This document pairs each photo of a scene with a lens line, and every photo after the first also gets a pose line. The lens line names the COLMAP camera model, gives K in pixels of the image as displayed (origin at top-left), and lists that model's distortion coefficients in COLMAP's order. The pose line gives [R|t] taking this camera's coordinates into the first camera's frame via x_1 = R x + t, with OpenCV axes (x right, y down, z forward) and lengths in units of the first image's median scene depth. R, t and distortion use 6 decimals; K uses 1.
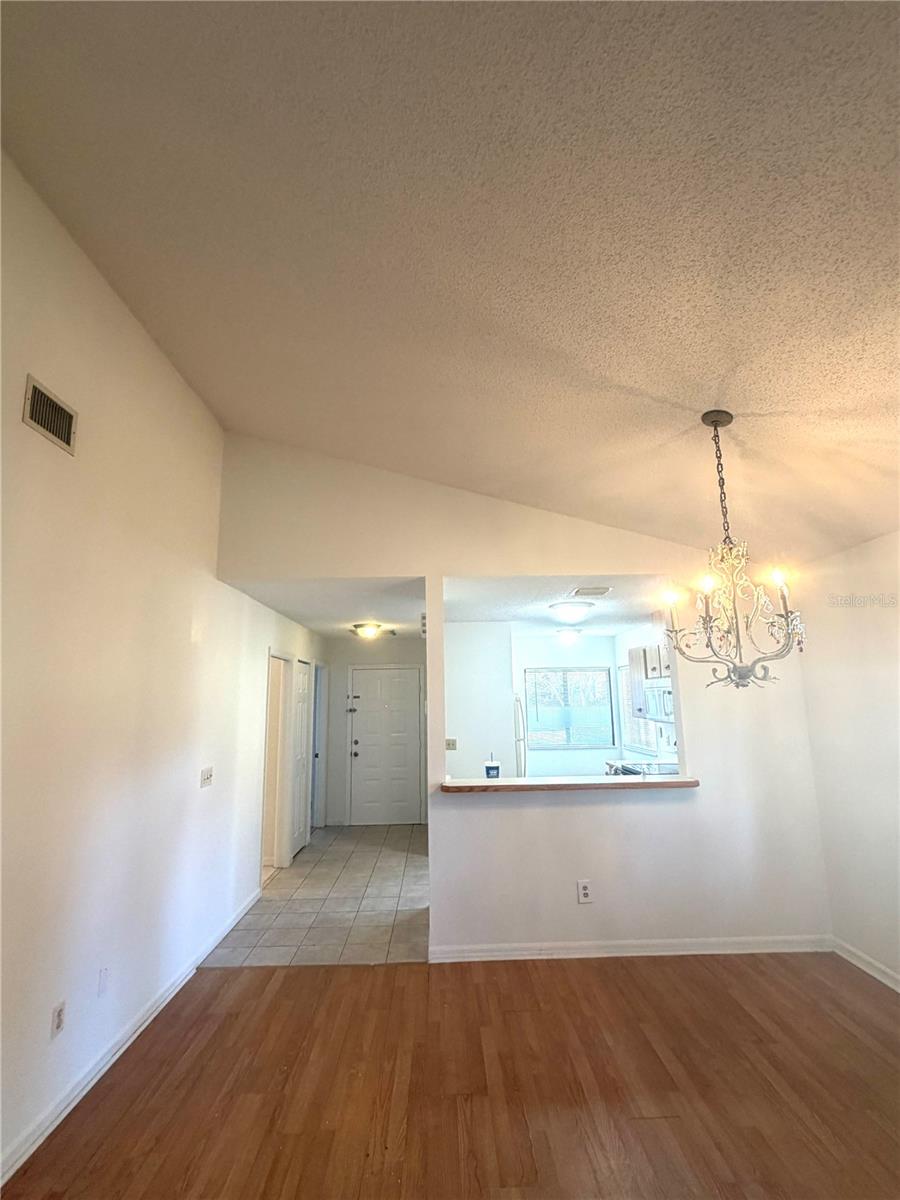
lens RADIAL K [[566.0, 0, 445.1], [0, 566.0, 600.3], [0, 0, 1]] dist [-0.001841, -0.000090]
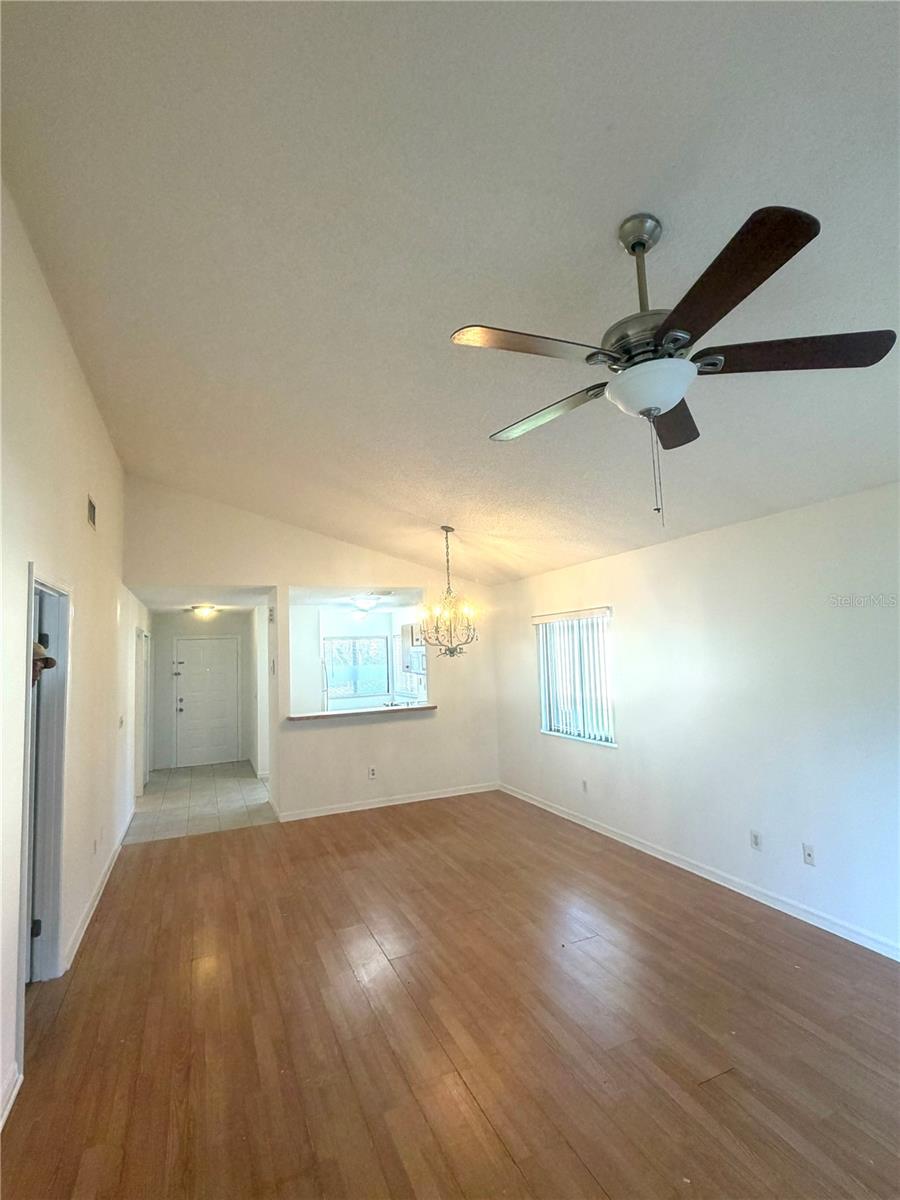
lens RADIAL K [[566.0, 0, 449.0], [0, 566.0, 598.3], [0, 0, 1]] dist [-0.001841, -0.000090]
pose [[0.921719, 0.018616, 0.387412, -0.150934], [-0.045771, 0.997089, 0.060985, -0.091727], [-0.385149, -0.073943, 0.919887, -0.444320]]
